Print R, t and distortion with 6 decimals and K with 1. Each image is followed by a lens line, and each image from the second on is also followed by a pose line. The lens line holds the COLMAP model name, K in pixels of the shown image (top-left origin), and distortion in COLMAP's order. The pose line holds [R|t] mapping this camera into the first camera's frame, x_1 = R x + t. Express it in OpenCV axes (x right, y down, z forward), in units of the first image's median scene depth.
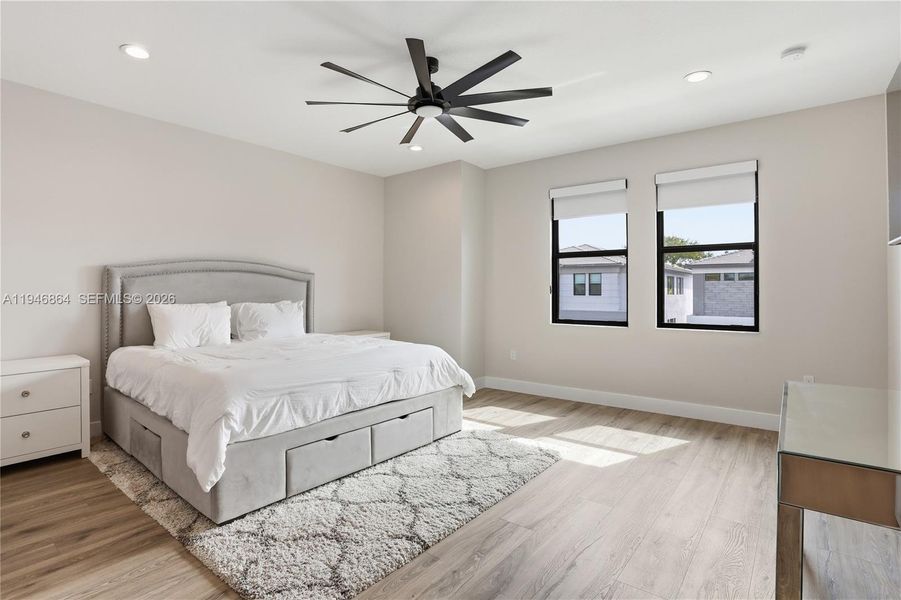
lens RADIAL K [[427.3, 0, 447.5], [0, 427.3, 296.5], [0, 0, 1]] dist [-0.027390, 0.000010]
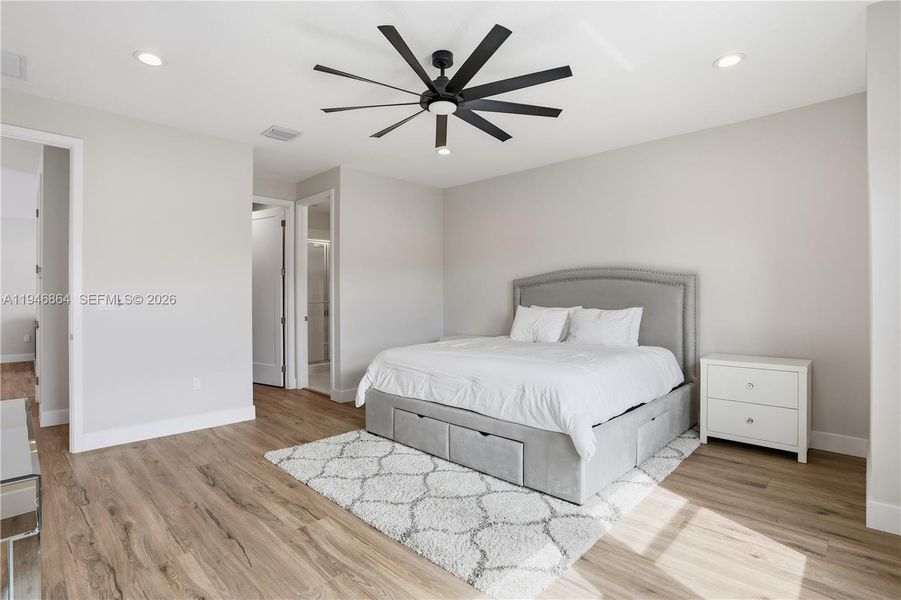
lens RADIAL K [[427.3, 0, 447.5], [0, 427.3, 296.5], [0, 0, 1]] dist [-0.027390, 0.000010]
pose [[-0.076871, -0.009011, -0.997000, 0.901649], [-0.000239, 0.999959, -0.009019, -0.007522], [0.997041, -0.000455, -0.076870, 1.079407]]
